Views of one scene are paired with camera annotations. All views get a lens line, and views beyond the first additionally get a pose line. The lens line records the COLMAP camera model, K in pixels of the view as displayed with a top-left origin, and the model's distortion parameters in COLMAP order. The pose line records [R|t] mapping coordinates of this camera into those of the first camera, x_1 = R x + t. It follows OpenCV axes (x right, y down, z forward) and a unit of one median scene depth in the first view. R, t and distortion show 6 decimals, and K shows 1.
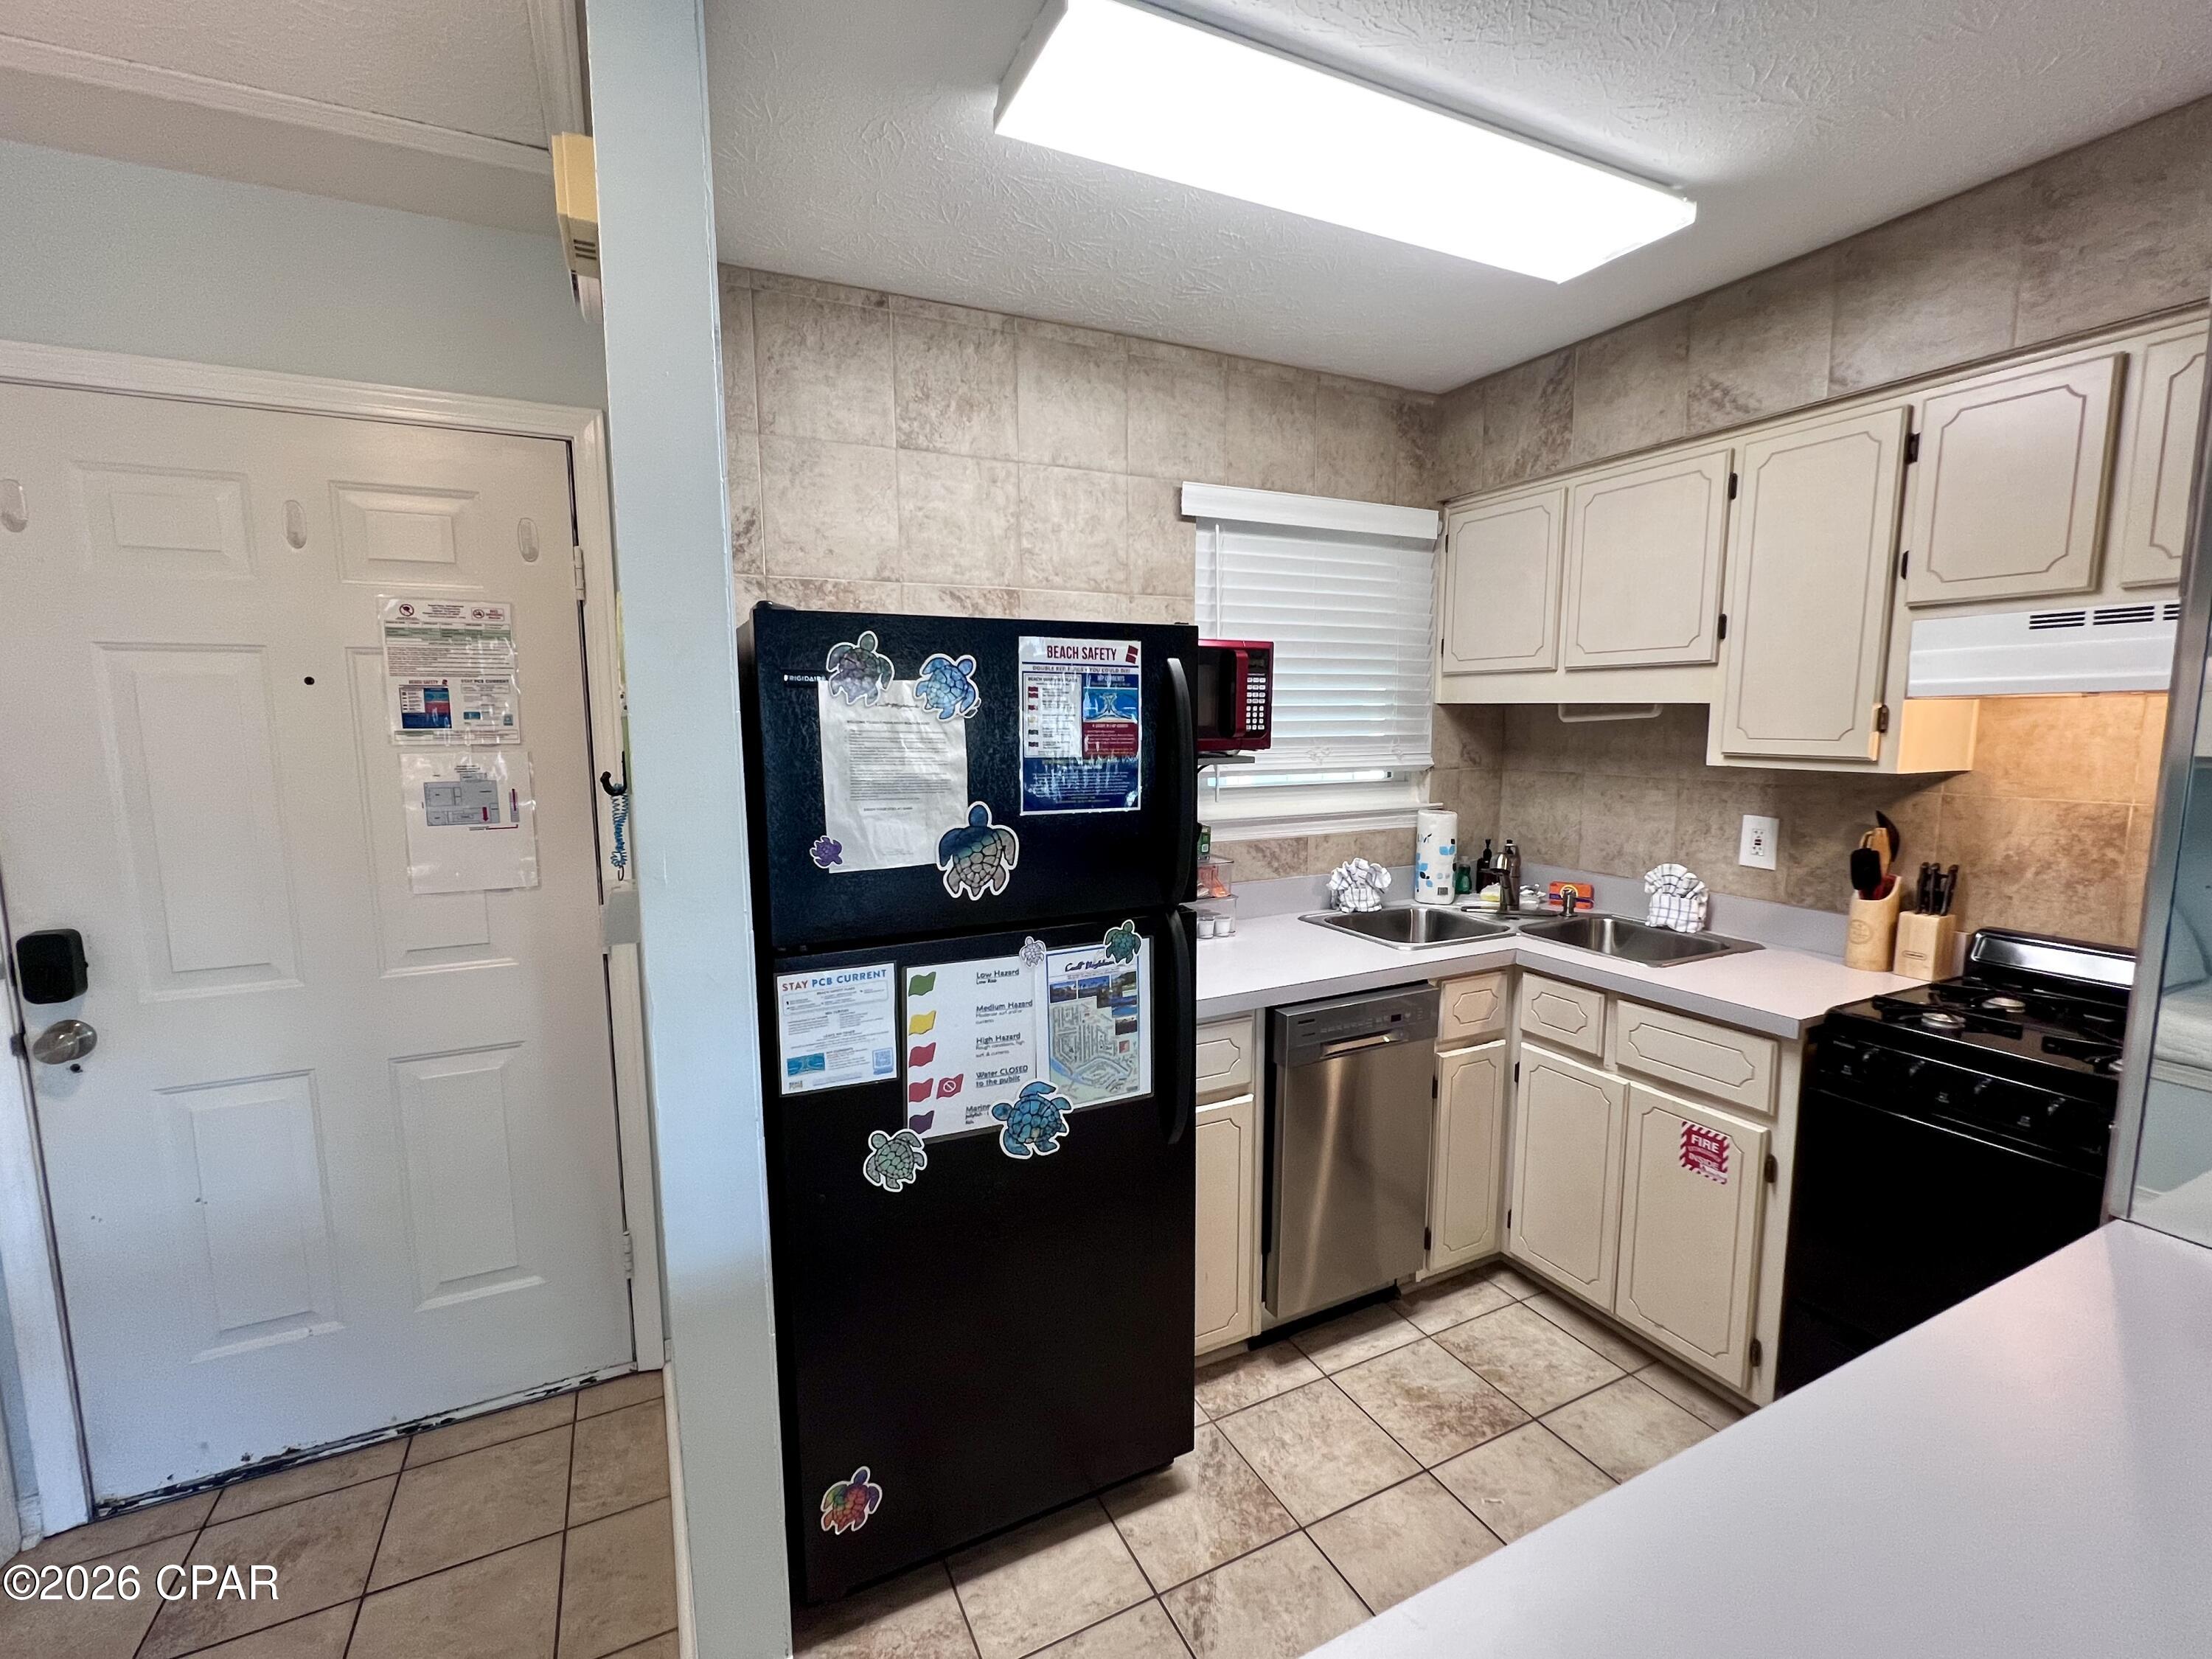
lens RADIAL K [[963.3, 0, 1104.7], [0, 963.3, 837.1], [0, 0, 1]] dist [-0.003167, 0.000920]
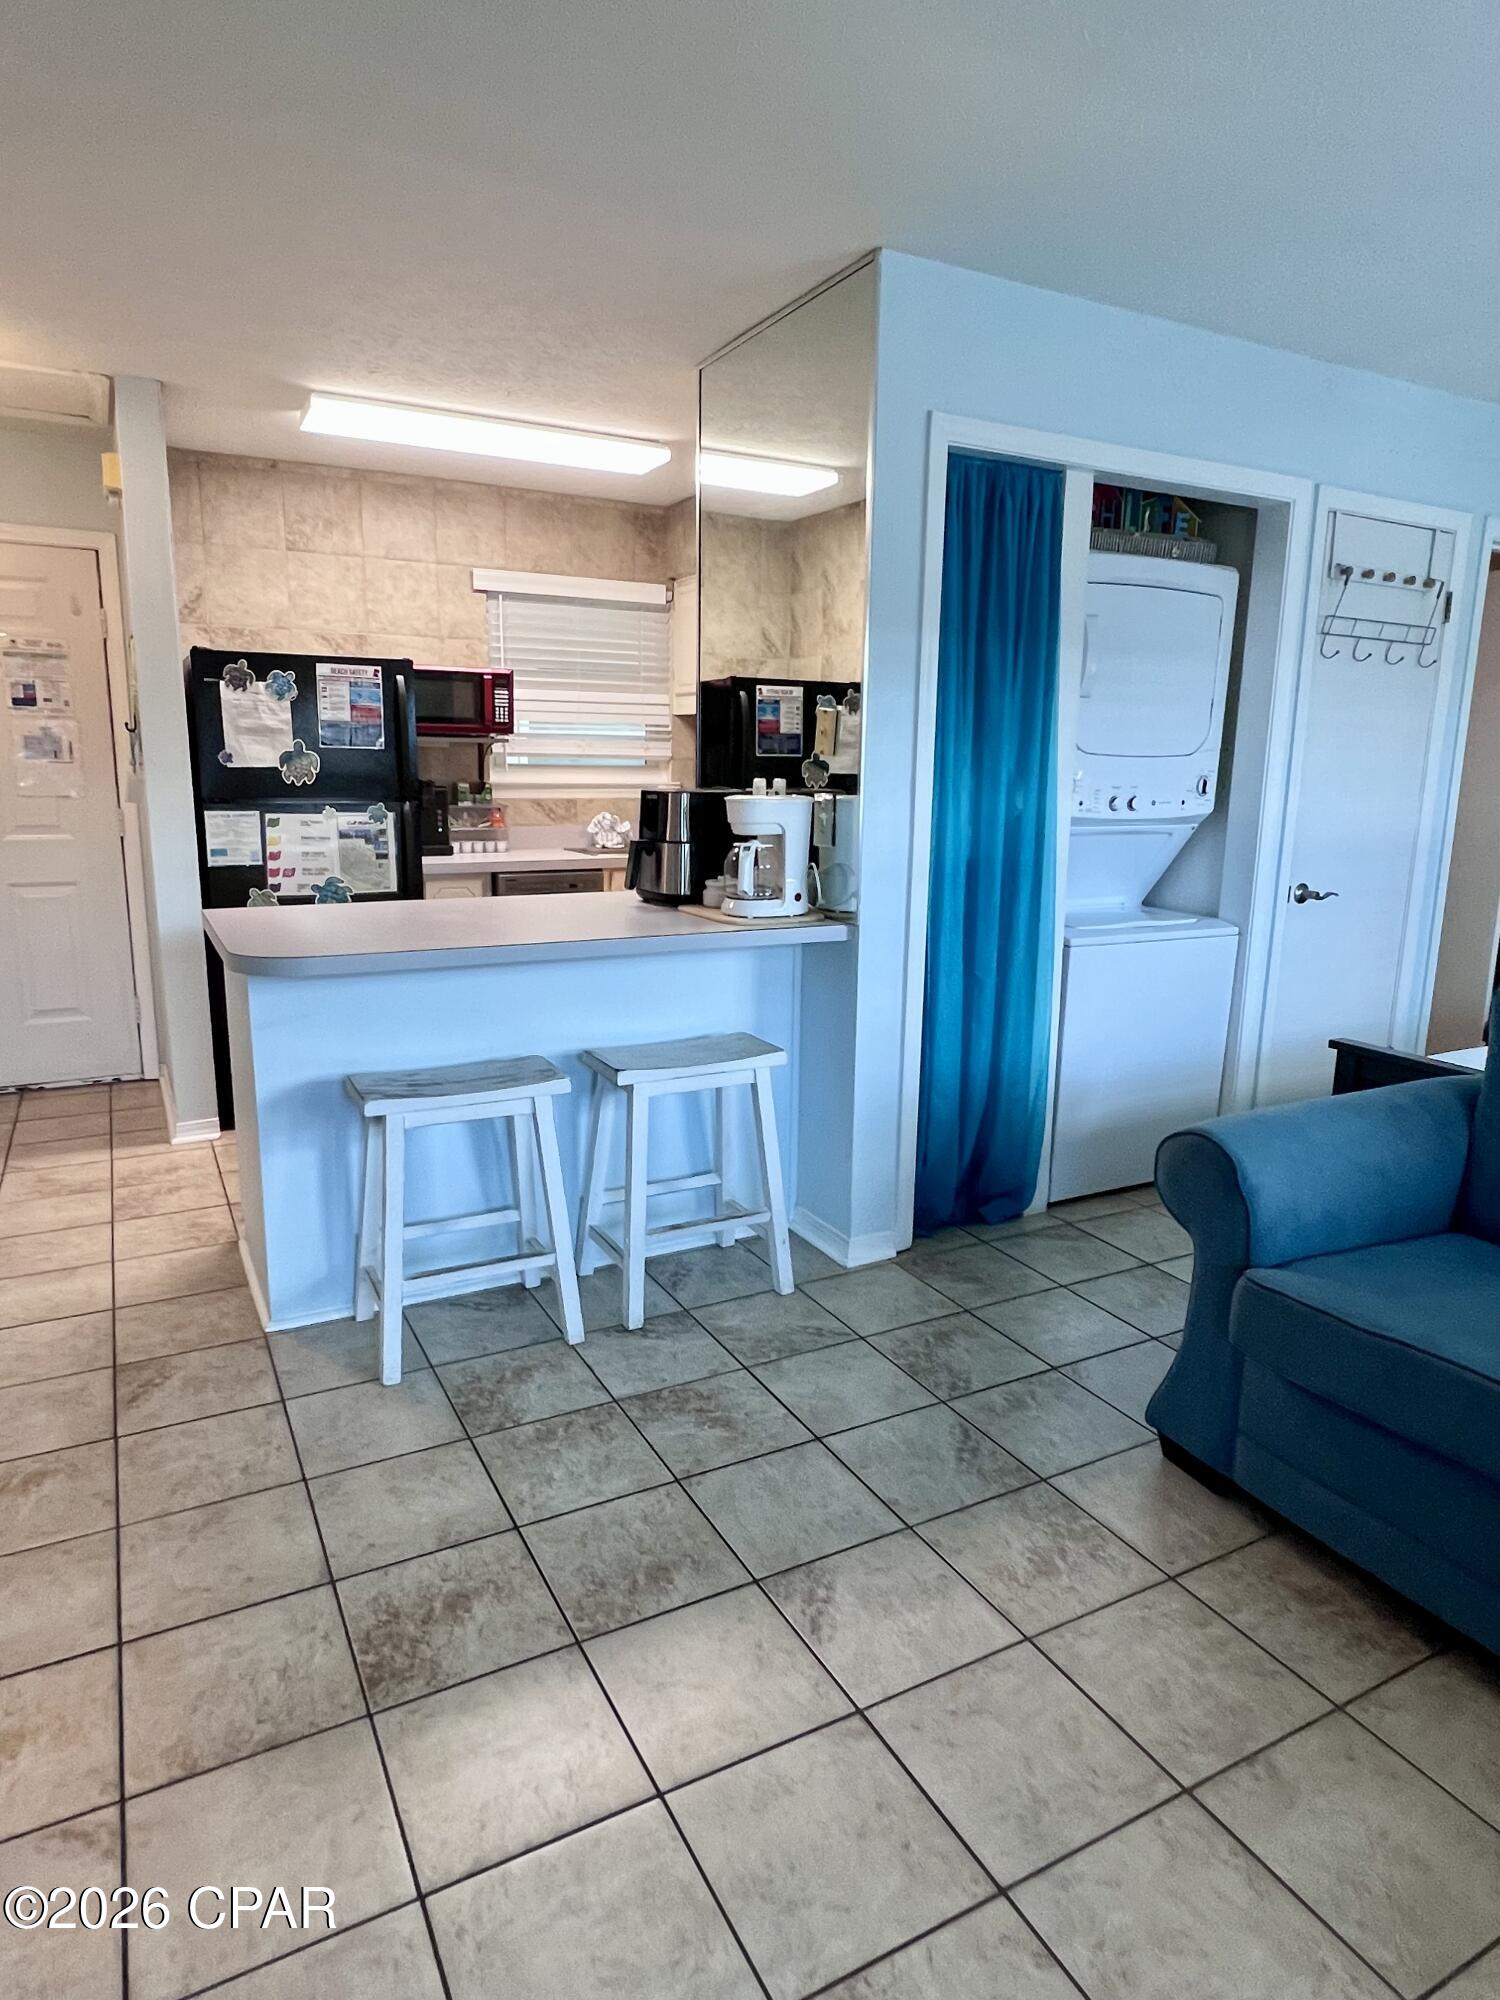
lens RADIAL K [[1181.9, 0, 742.7], [0, 1181.9, 1002.8], [0, 0, 1]] dist [-0.003430, 0.001060]
pose [[0.999347, 0.011728, 0.034182, 0.564849], [-0.014177, 0.997282, 0.072303, 0.250472], [-0.033241, -0.072740, 0.996797, -1.250192]]
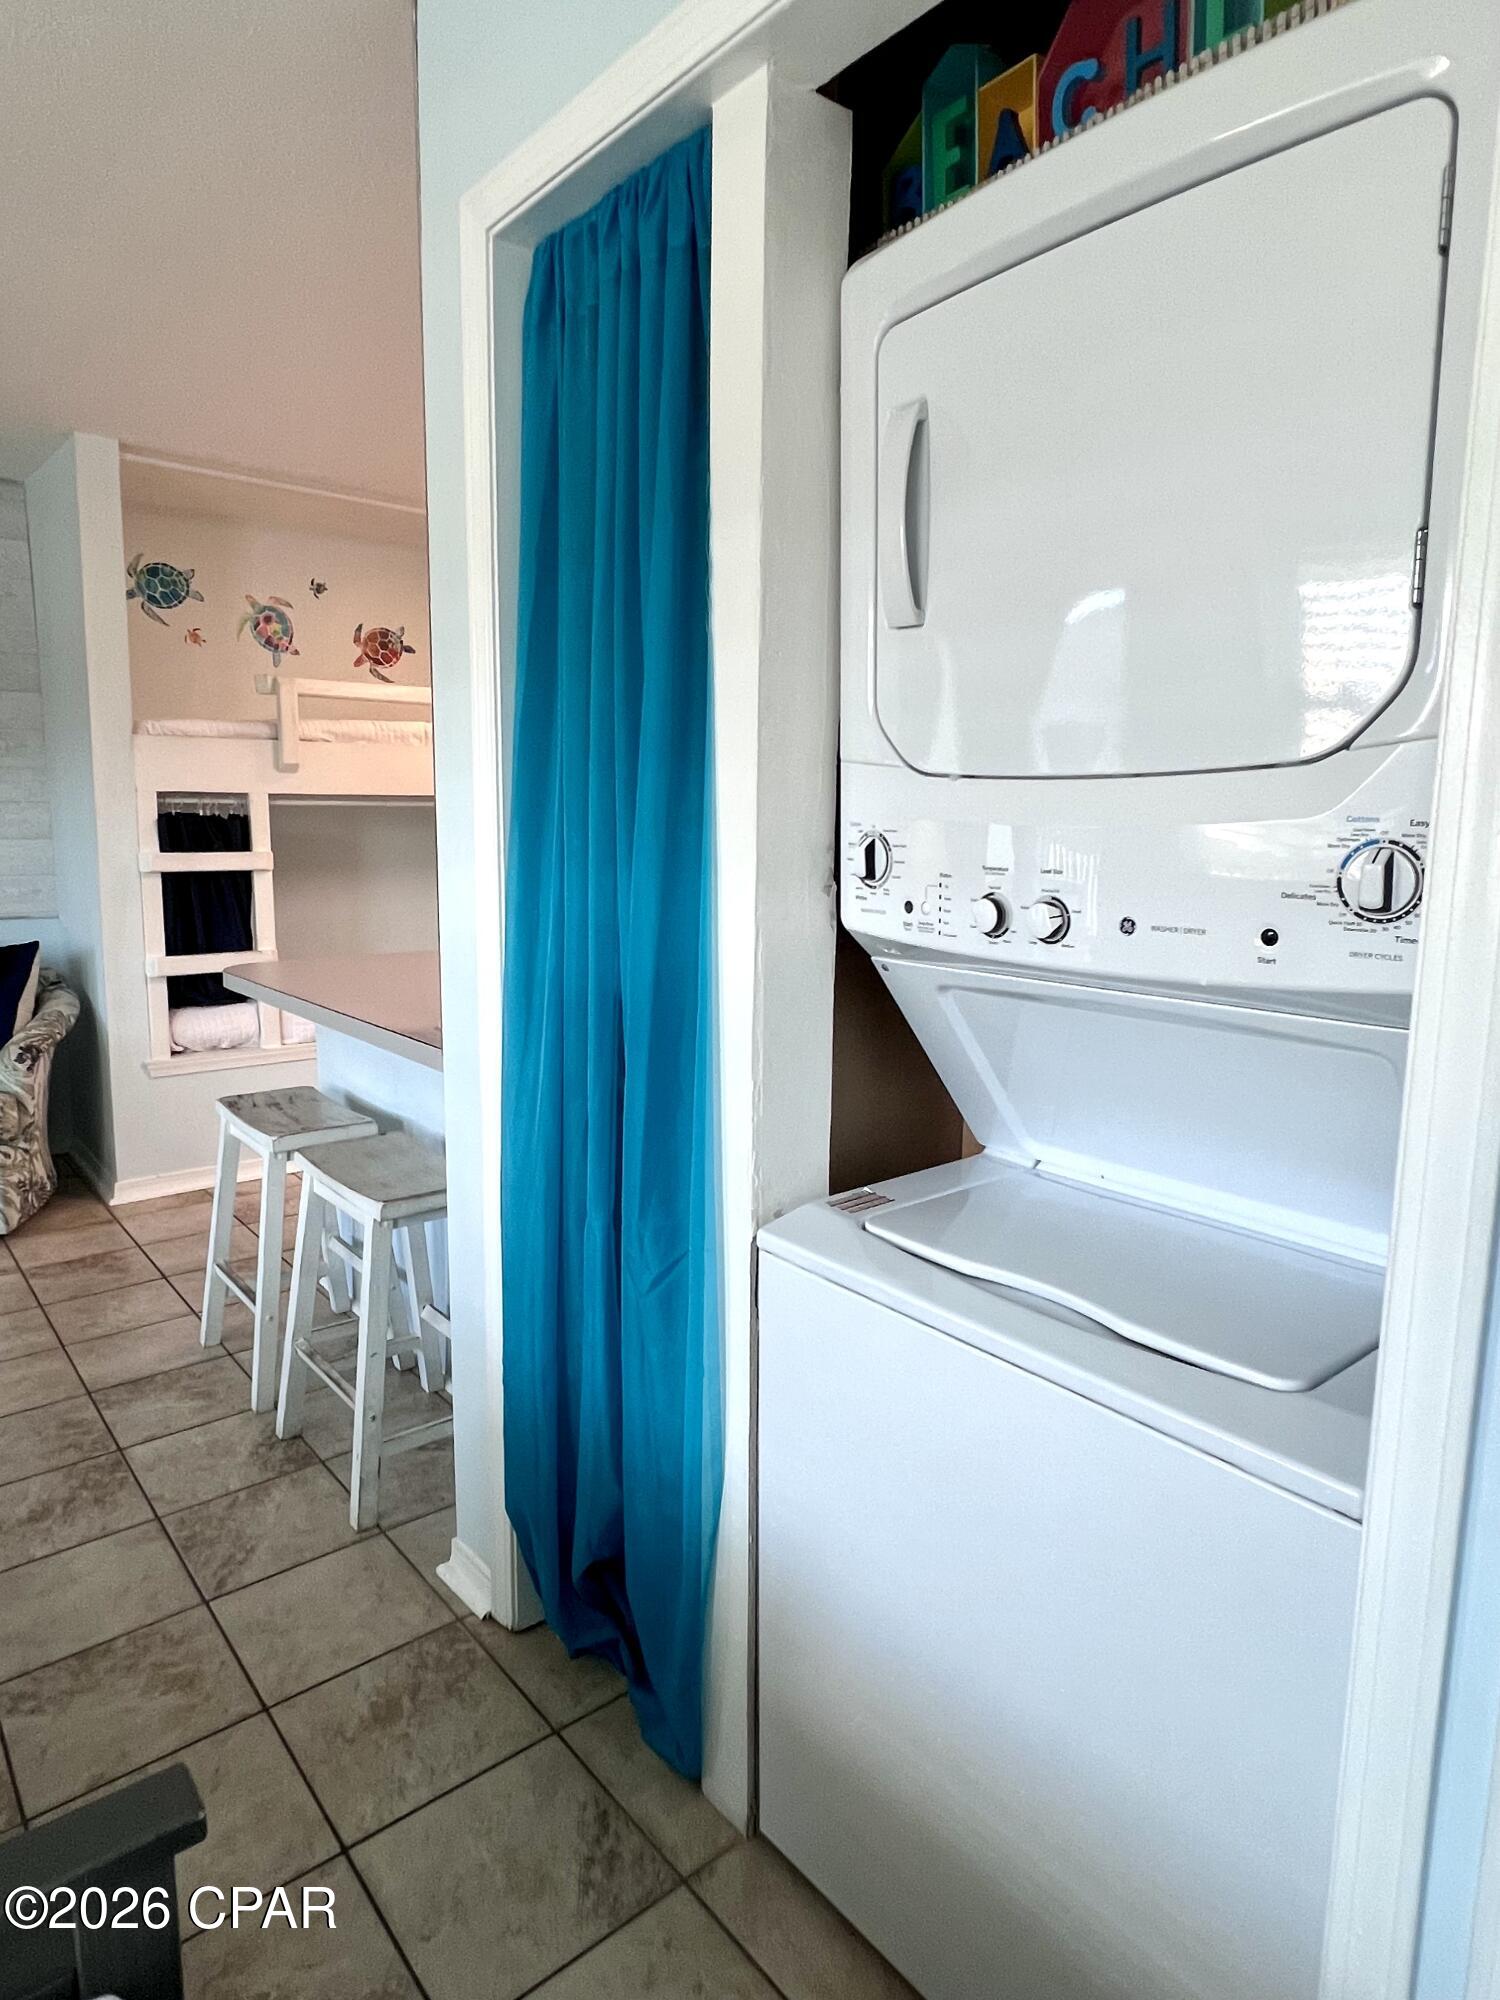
lens RADIAL K [[1176.3, 0, 745.6], [0, 1176.3, 992.1], [0, 0, 1]] dist [-0.005347, -0.001236]
pose [[0.232742, 0.151762, -0.960625, 1.645764], [-0.132591, 0.983478, 0.123248, 0.069453], [0.963458, 0.098685, 0.249018, 0.130871]]
